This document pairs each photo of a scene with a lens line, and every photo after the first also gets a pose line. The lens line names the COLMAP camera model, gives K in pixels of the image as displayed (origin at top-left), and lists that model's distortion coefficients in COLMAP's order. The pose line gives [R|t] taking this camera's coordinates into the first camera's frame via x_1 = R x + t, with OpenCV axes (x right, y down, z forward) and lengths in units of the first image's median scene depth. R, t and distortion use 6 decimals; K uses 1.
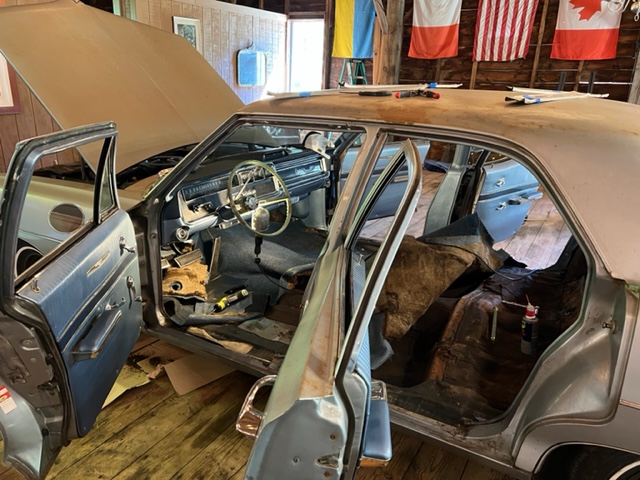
lens RADIAL K [[492.8, 0, 319.3], [0, 492.8, 241.3], [0, 0, 1]] dist [0.015140, -0.006776]
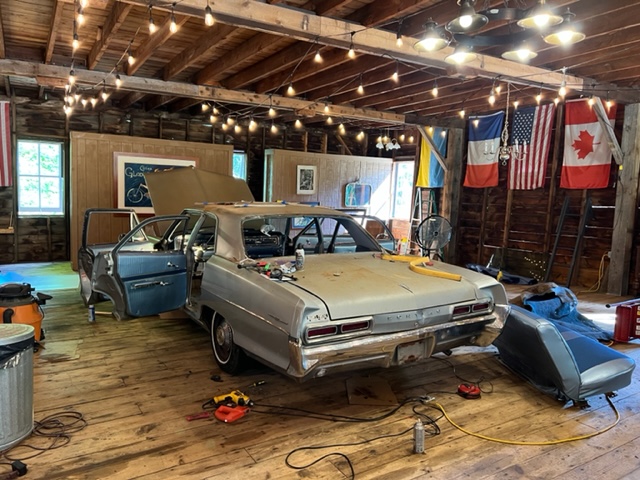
lens RADIAL K [[492.8, 0, 320.4], [0, 492.8, 240.0], [0, 0, 1]] dist [0.015140, -0.006776]
pose [[0.877083, 0.044898, -0.478236, 0.504764], [-0.157472, 0.967476, -0.197974, 0.092067], [0.453794, 0.248948, 0.855626, -0.283109]]
